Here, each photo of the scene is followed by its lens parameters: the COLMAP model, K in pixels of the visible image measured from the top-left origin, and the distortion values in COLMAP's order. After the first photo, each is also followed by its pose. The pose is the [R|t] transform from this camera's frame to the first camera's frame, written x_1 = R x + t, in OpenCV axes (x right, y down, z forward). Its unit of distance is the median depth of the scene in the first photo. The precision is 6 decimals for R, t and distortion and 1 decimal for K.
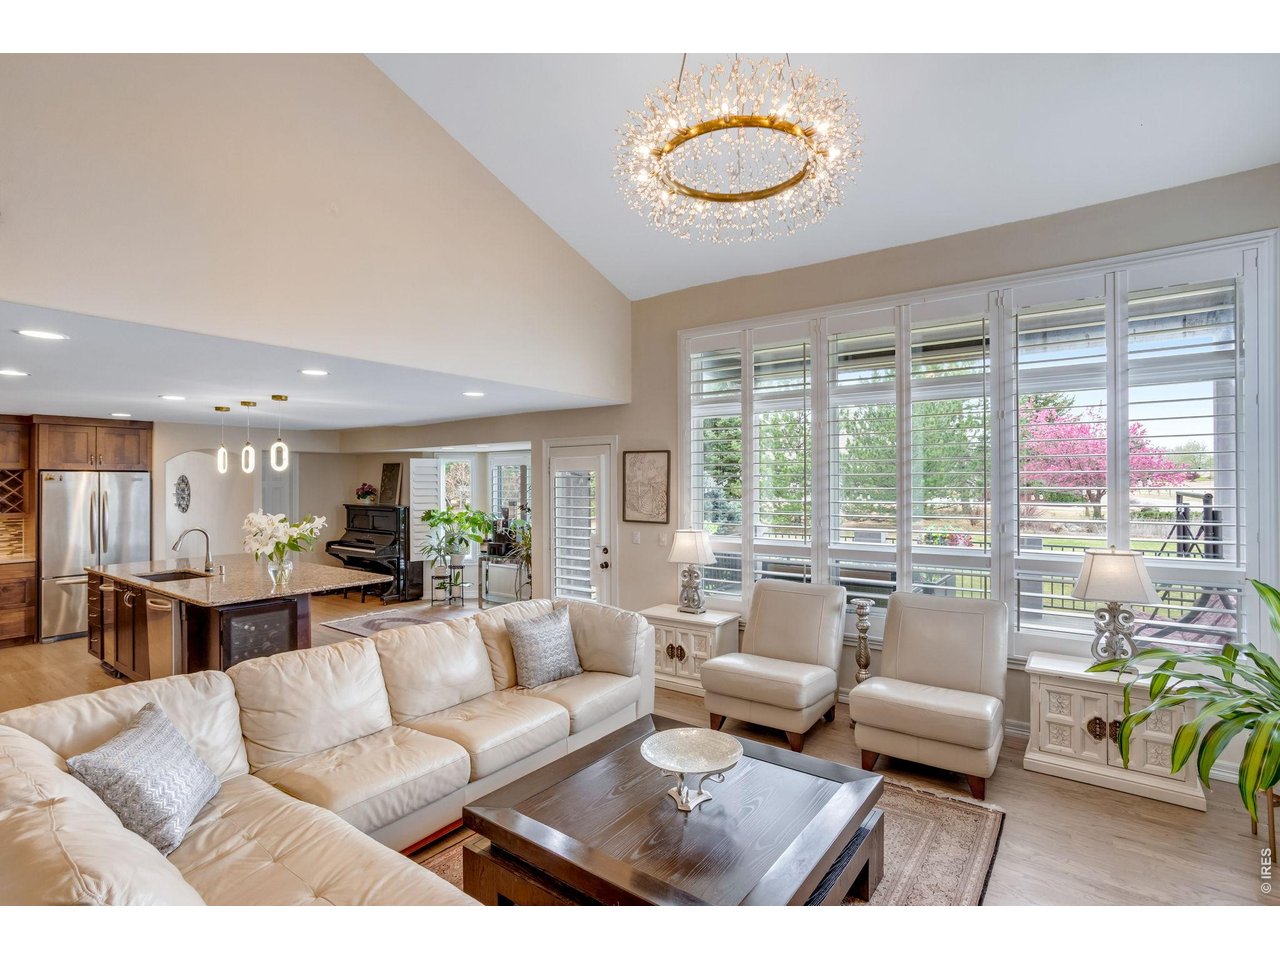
lens RADIAL K [[624.7, 0, 636.7], [0, 624.7, 476.8], [0, 0, 1]] dist [-0.032528, 0.033710]
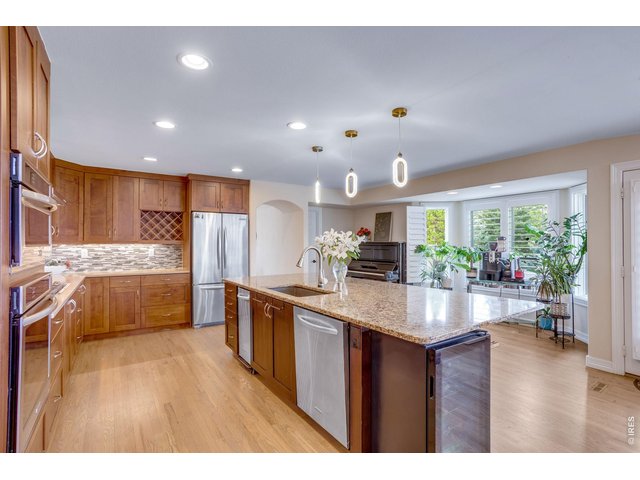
lens RADIAL K [[312.4, 0, 318.4], [0, 312.4, 238.4], [0, 0, 1]] dist [-0.032528, 0.033710]
pose [[0.945611, -0.003426, -0.325281, -0.416280], [0.001047, 0.999971, -0.007490, 0.057532], [0.325298, 0.006742, 0.945588, 0.385008]]
